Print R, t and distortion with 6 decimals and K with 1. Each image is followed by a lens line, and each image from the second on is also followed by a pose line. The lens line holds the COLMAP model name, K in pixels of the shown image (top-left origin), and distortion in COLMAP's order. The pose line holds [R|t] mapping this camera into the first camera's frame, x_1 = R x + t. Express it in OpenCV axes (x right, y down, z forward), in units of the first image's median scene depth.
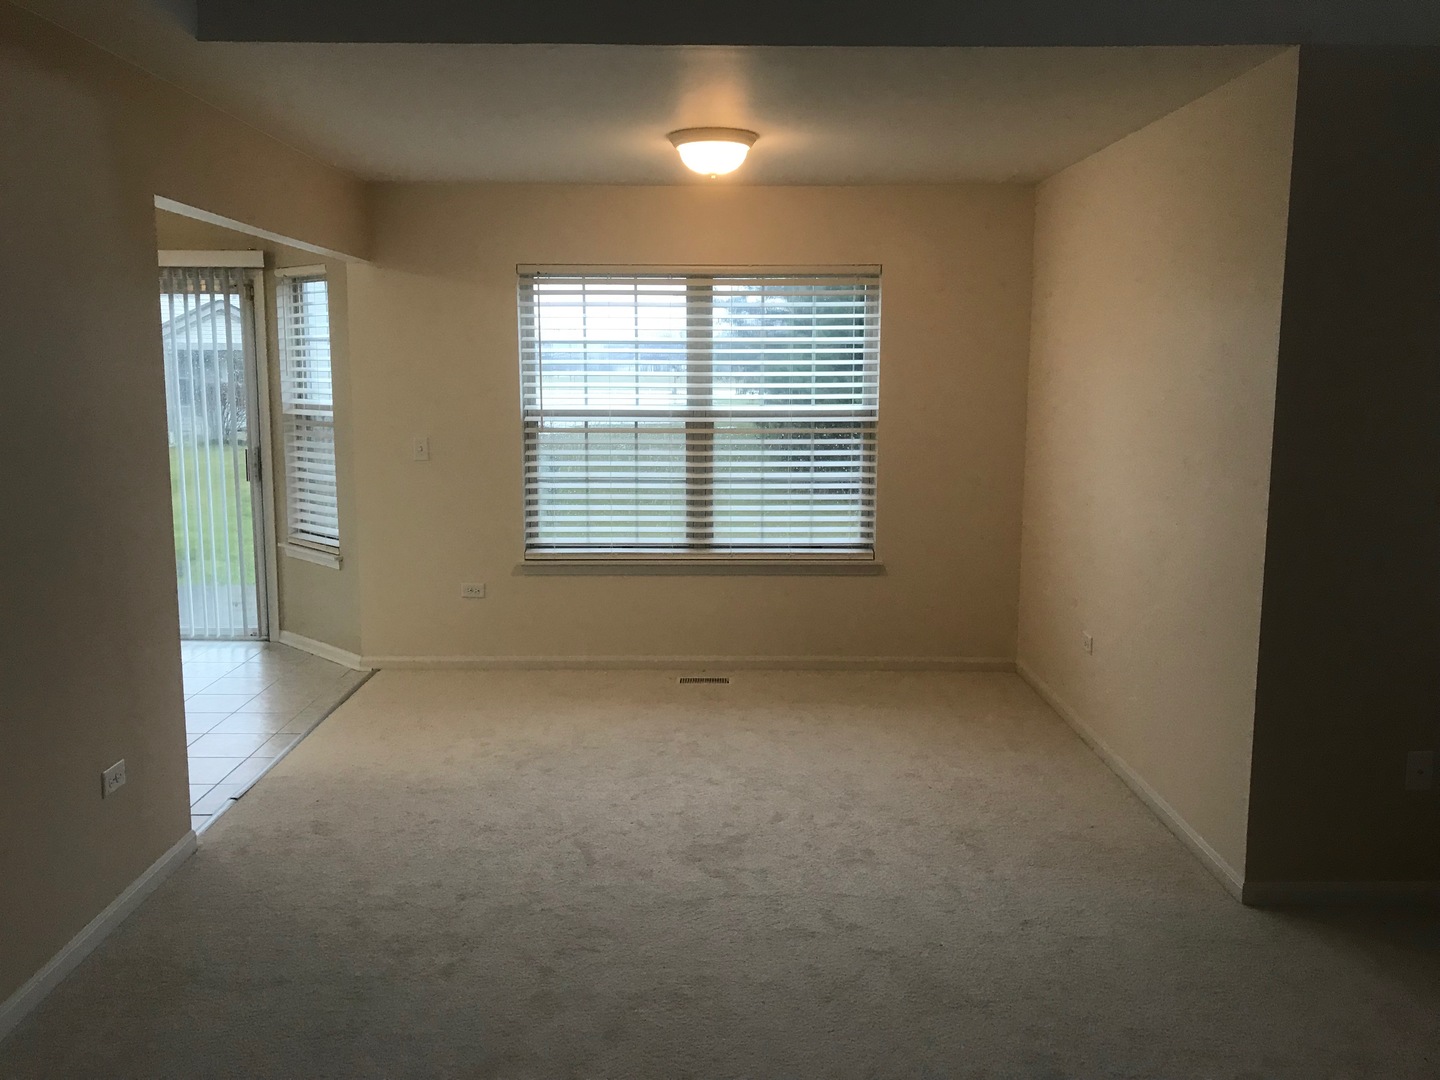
lens RADIAL K [[1156.9, 0, 716.1], [0, 1156.9, 518.6], [0, 0, 1]] dist [0.075144, -0.065351]
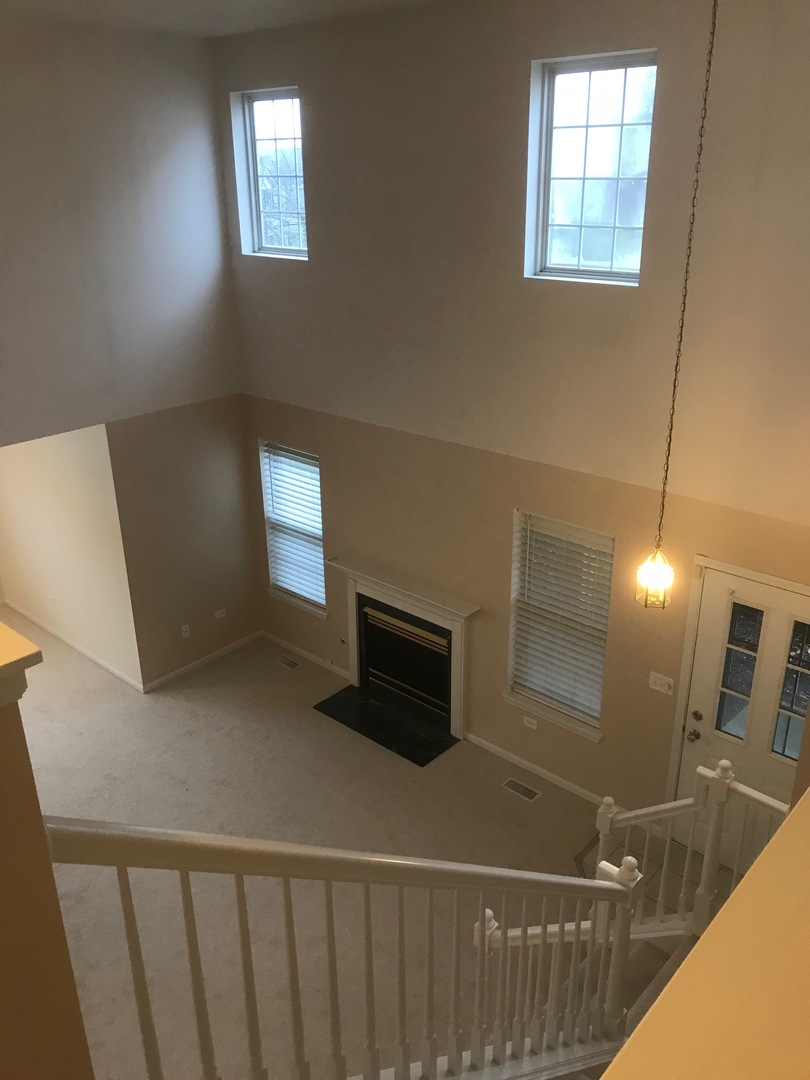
lens RADIAL K [[880.4, 0, 405.1], [0, 880.4, 536.4], [0, 0, 1]] dist [0.129262, -0.453145]
pose [[0.662503, -0.300267, 0.686243, -0.312670], [0.113712, 0.945837, 0.304074, -0.381739], [-0.740378, -0.123416, 0.660764, -0.534983]]
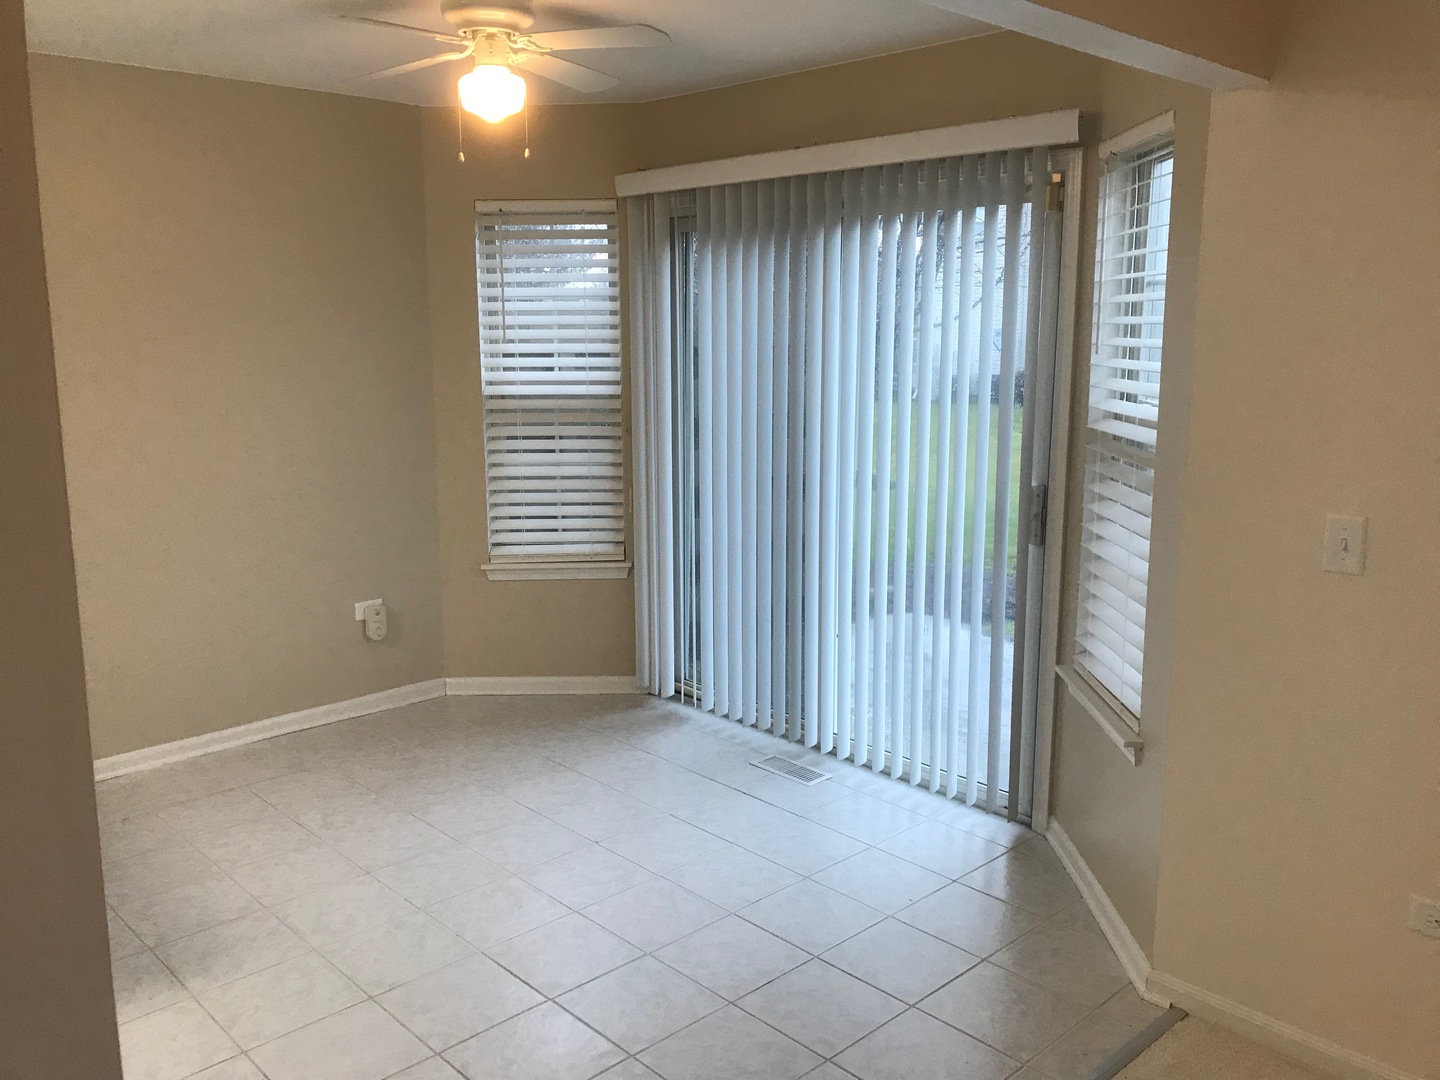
lens RADIAL K [[1176.1, 0, 720.0], [0, 1176.1, 540.0], [0, 0, 1]] dist [0.052585, 0.001096]
pose [[0.688841, 0.123429, -0.714328, -0.108127], [-0.089841, 0.992337, 0.084831, -0.075587], [0.719324, 0.005741, 0.694651, 0.557014]]
